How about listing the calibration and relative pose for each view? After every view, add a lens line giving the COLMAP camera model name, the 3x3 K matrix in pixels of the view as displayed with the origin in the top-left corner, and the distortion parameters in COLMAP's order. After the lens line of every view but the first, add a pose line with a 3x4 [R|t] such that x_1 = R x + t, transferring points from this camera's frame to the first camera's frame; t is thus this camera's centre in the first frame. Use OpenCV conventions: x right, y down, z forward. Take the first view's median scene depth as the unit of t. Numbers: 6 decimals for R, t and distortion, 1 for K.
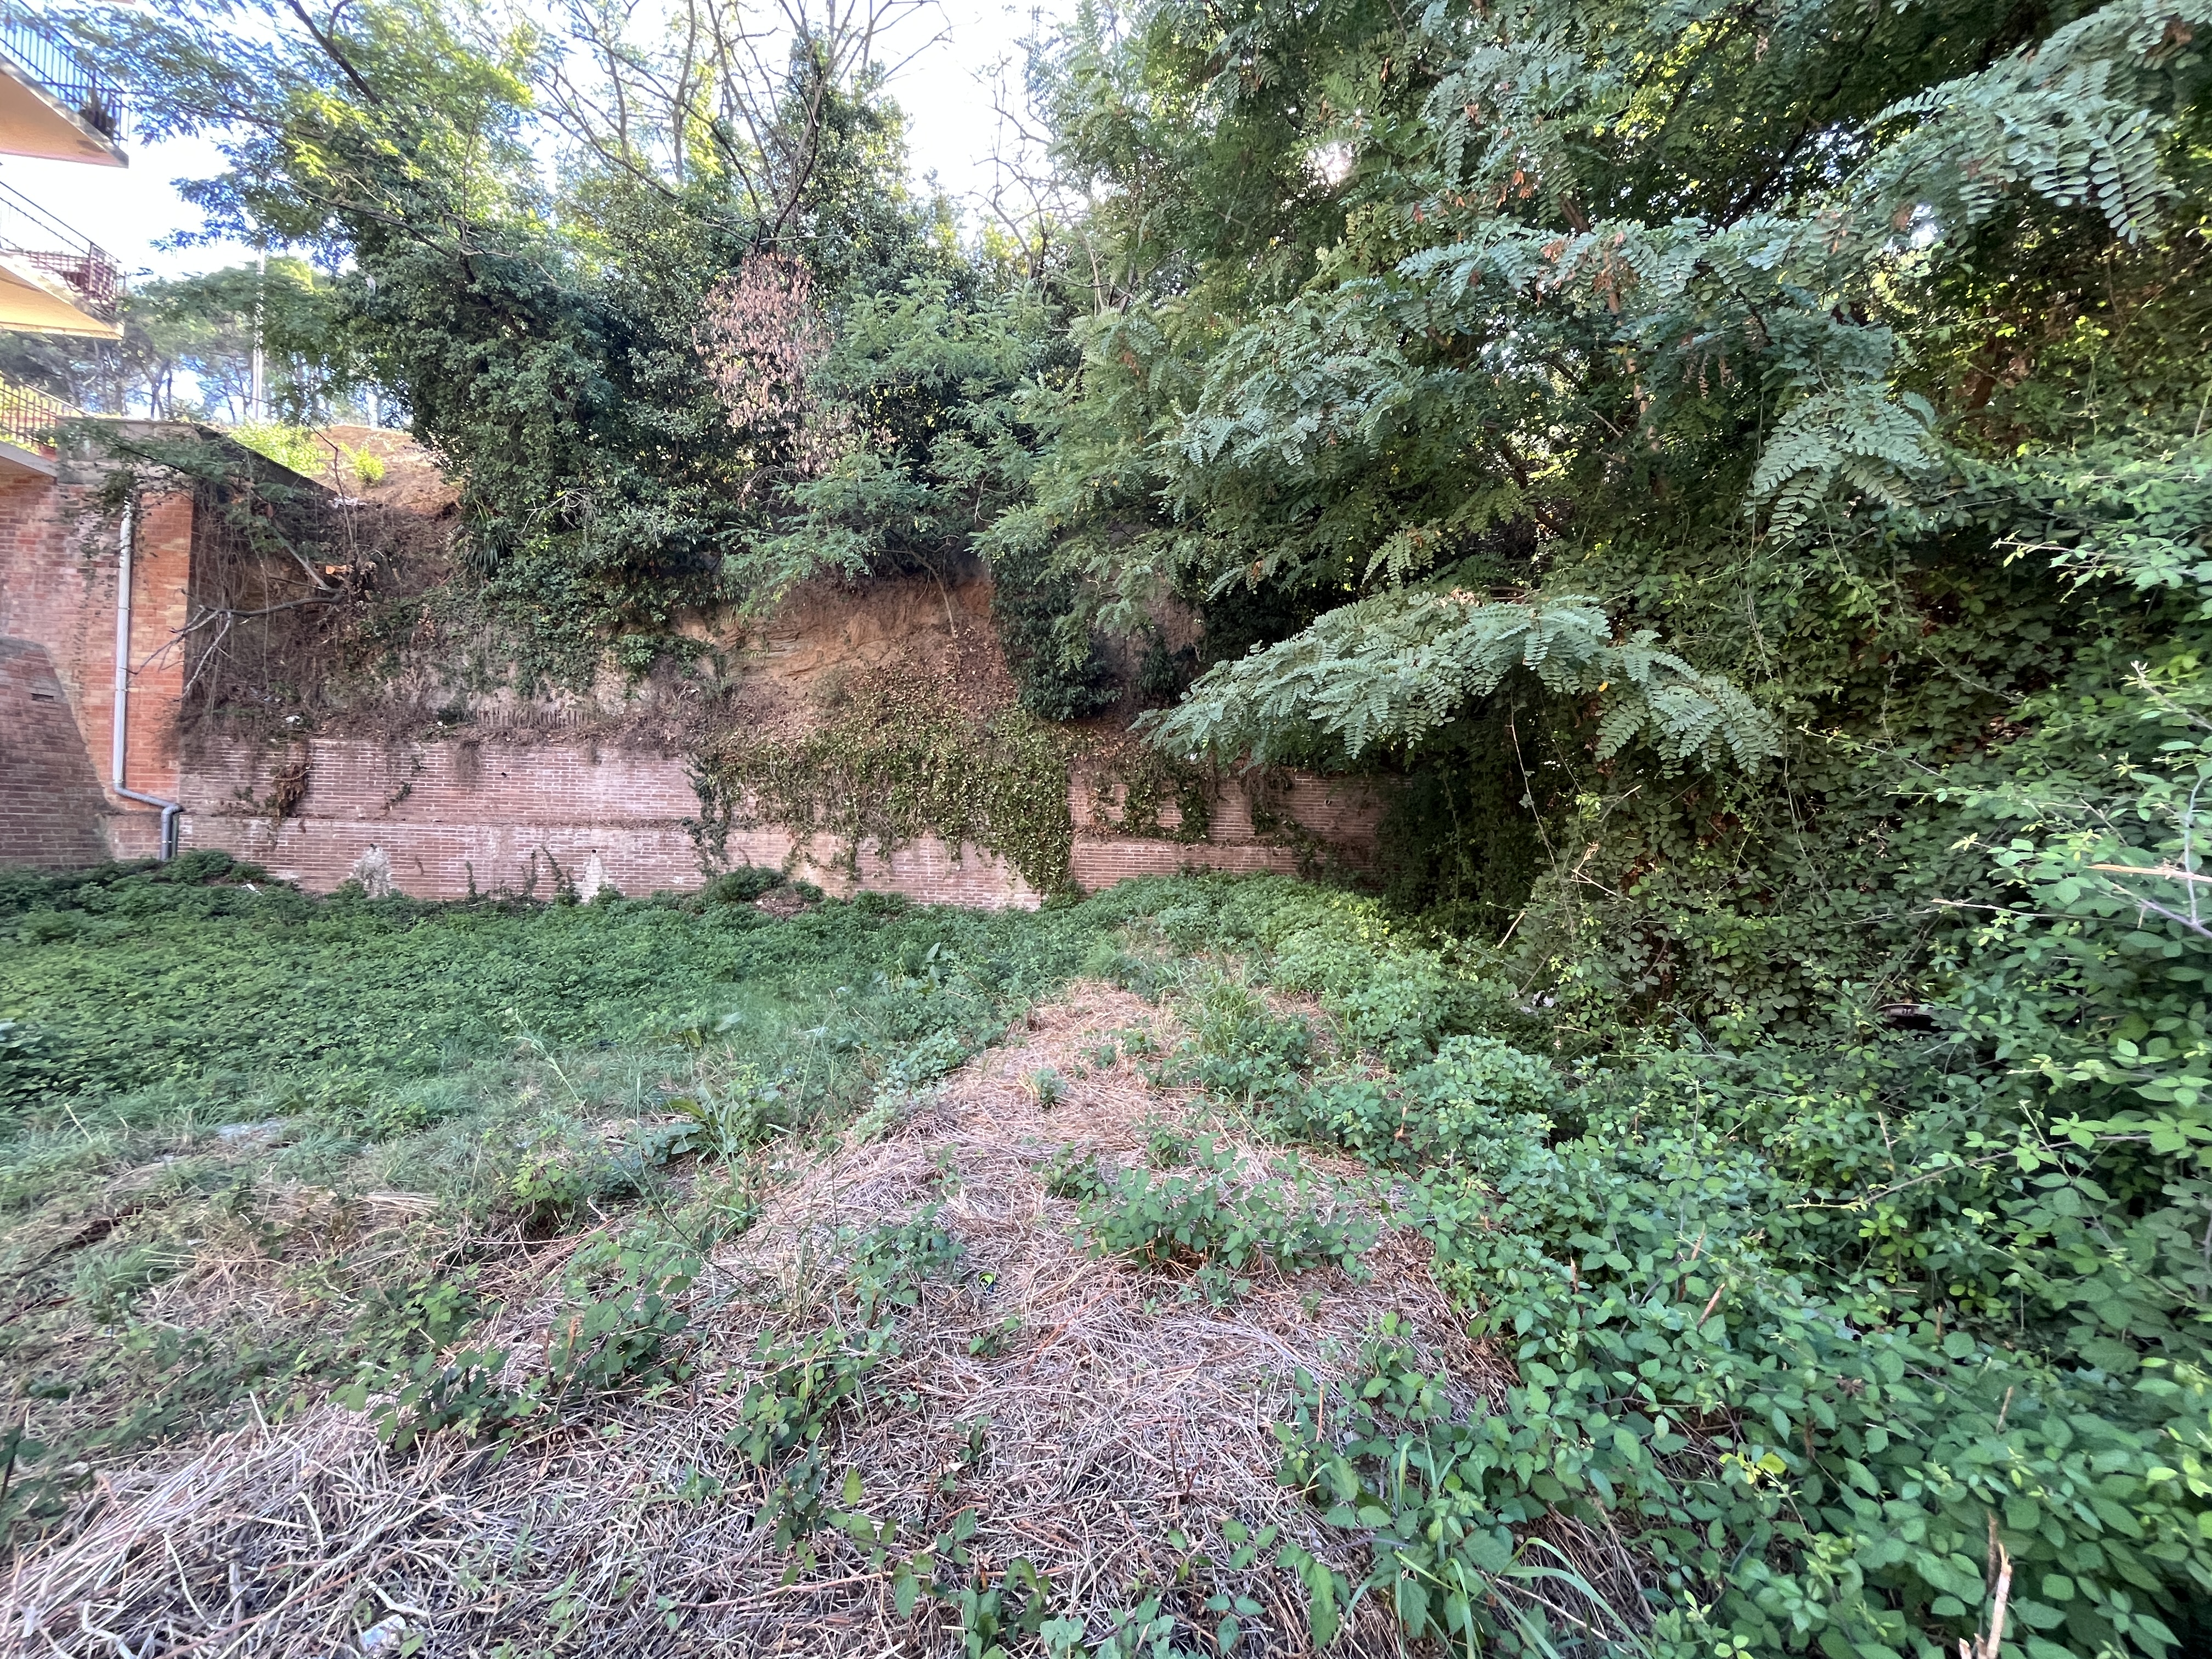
lens RADIAL K [[899.6, 0, 1103.5], [0, 899.6, 828.1], [0, 0, 1]] dist [-0.002042, 0.000216]
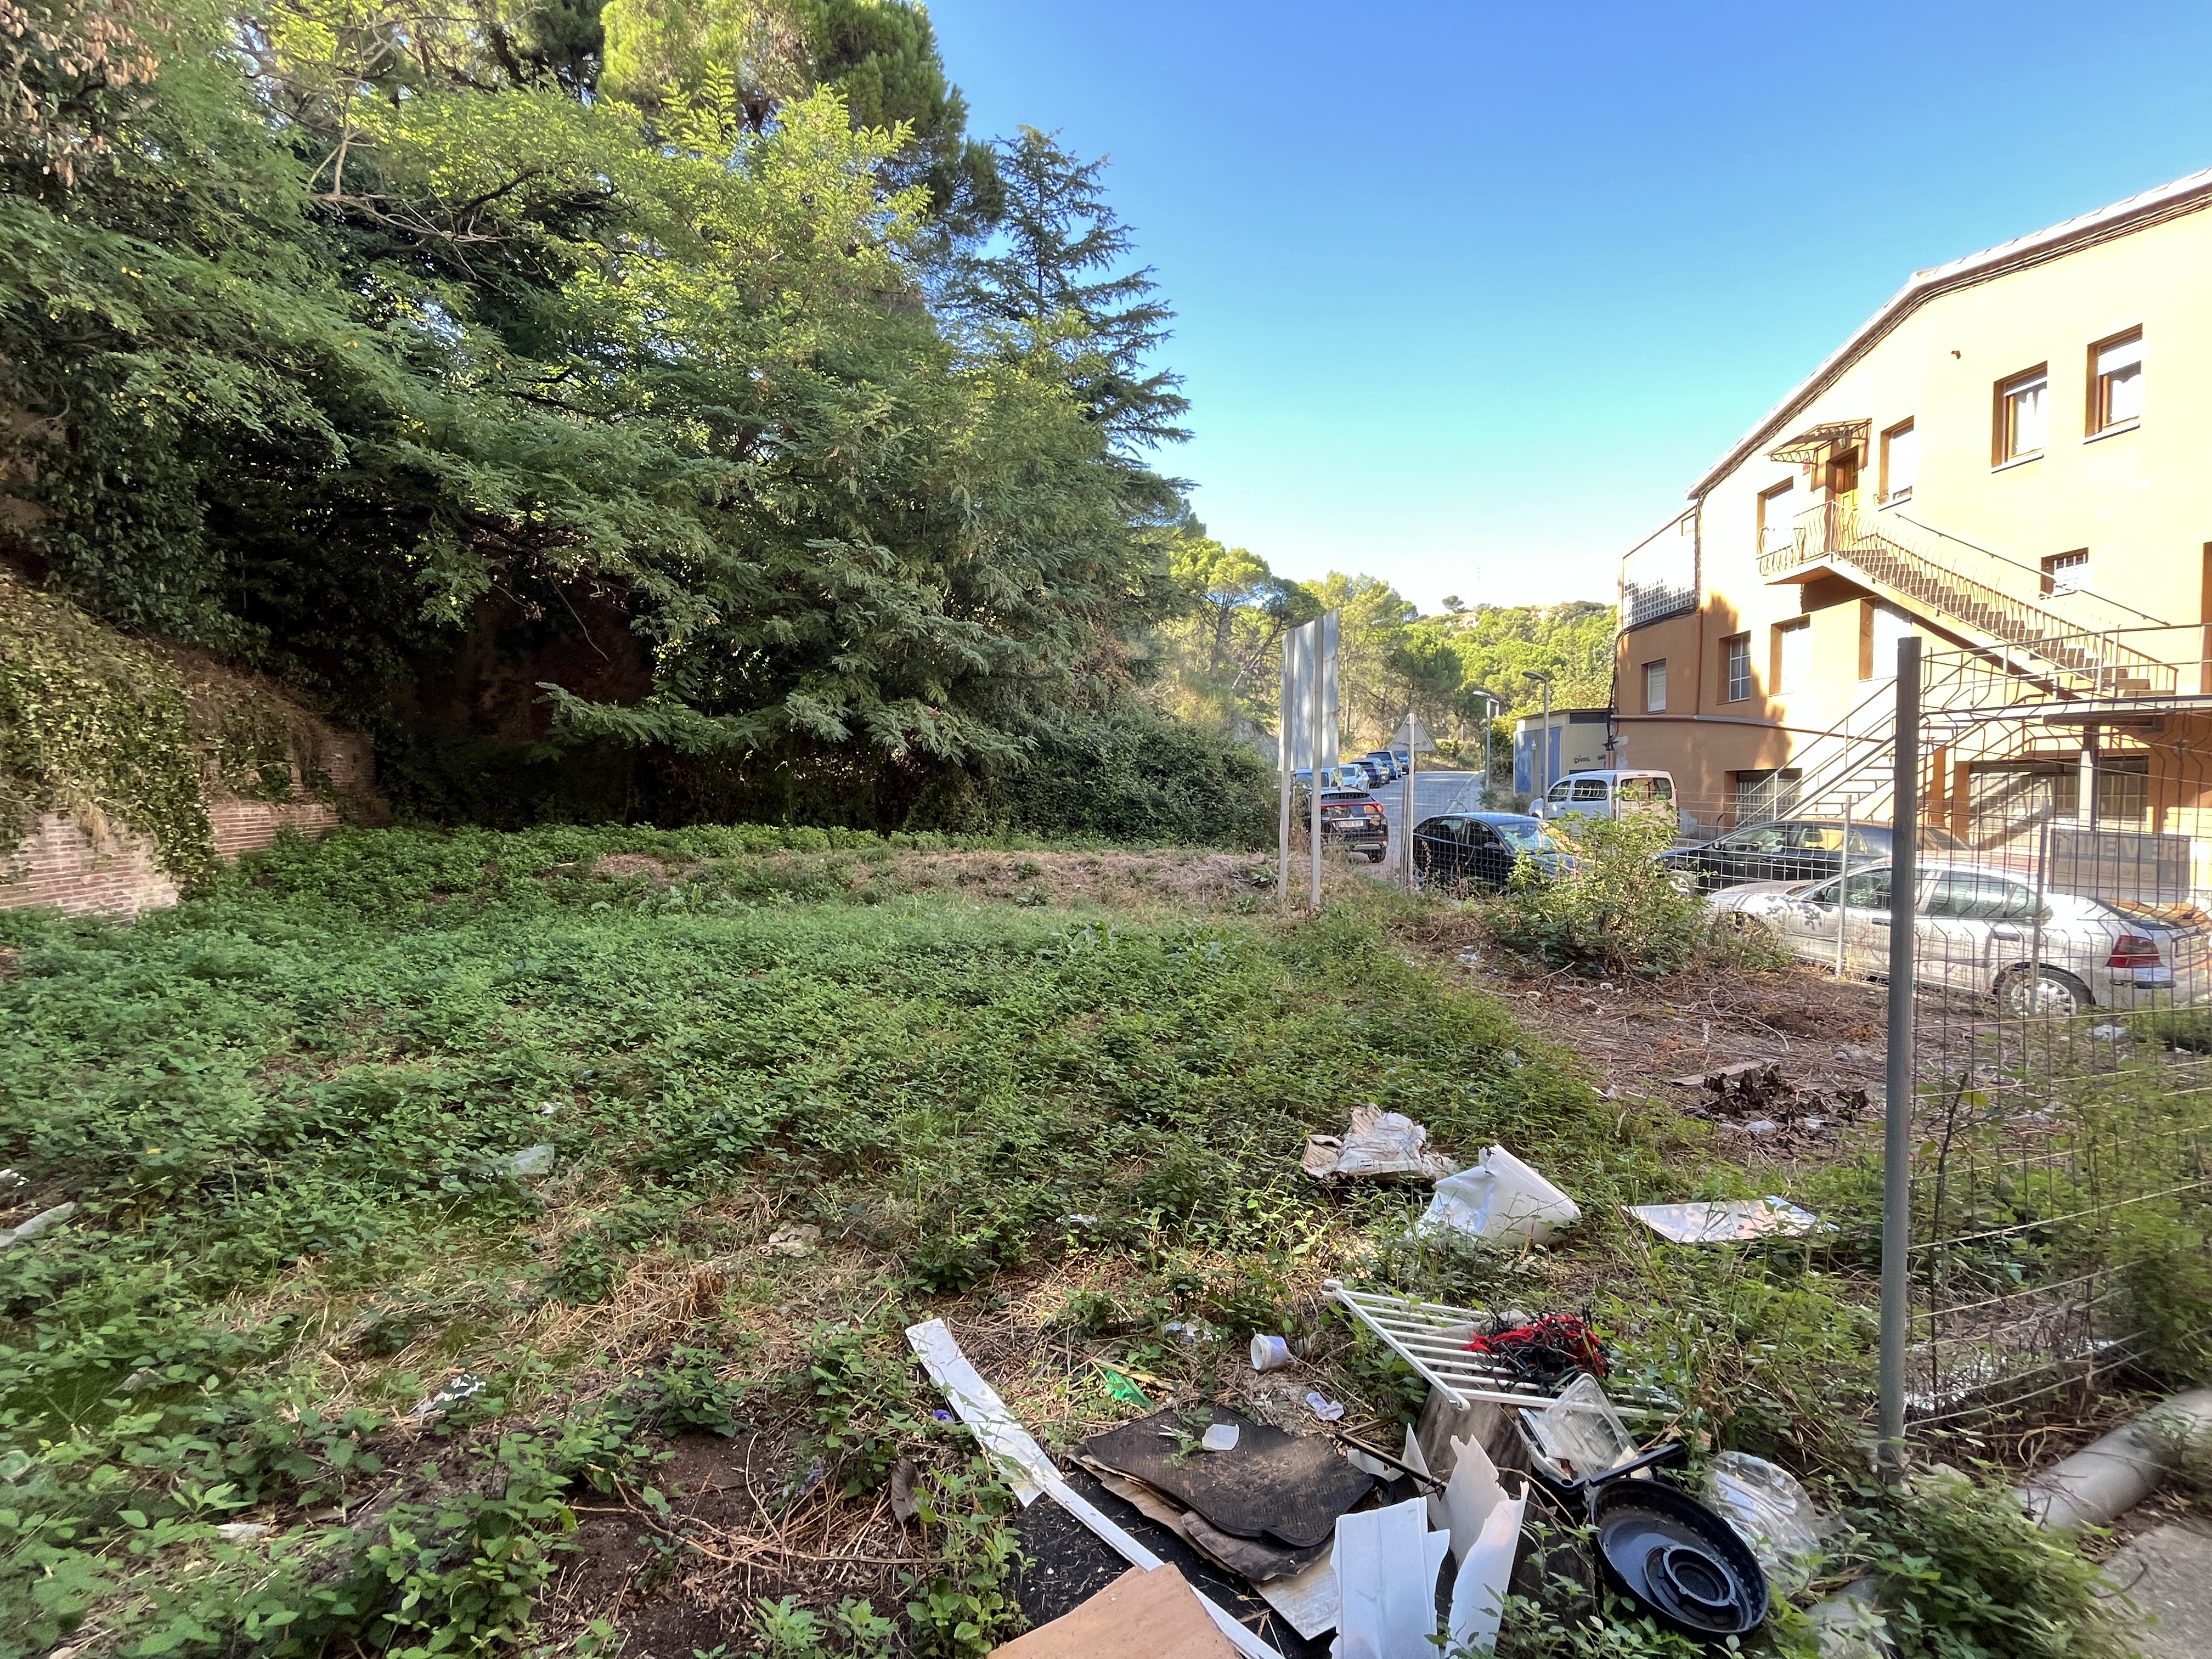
lens RADIAL K [[899.6, 0, 1102.9], [0, 899.6, 829.6], [0, 0, 1]] dist [-0.002042, 0.000216]
pose [[-0.277786, -0.071605, 0.957971, -1.003521], [-0.010739, 0.997387, 0.071437, -0.029386], [-0.960583, 0.009556, -0.277830, 0.494871]]
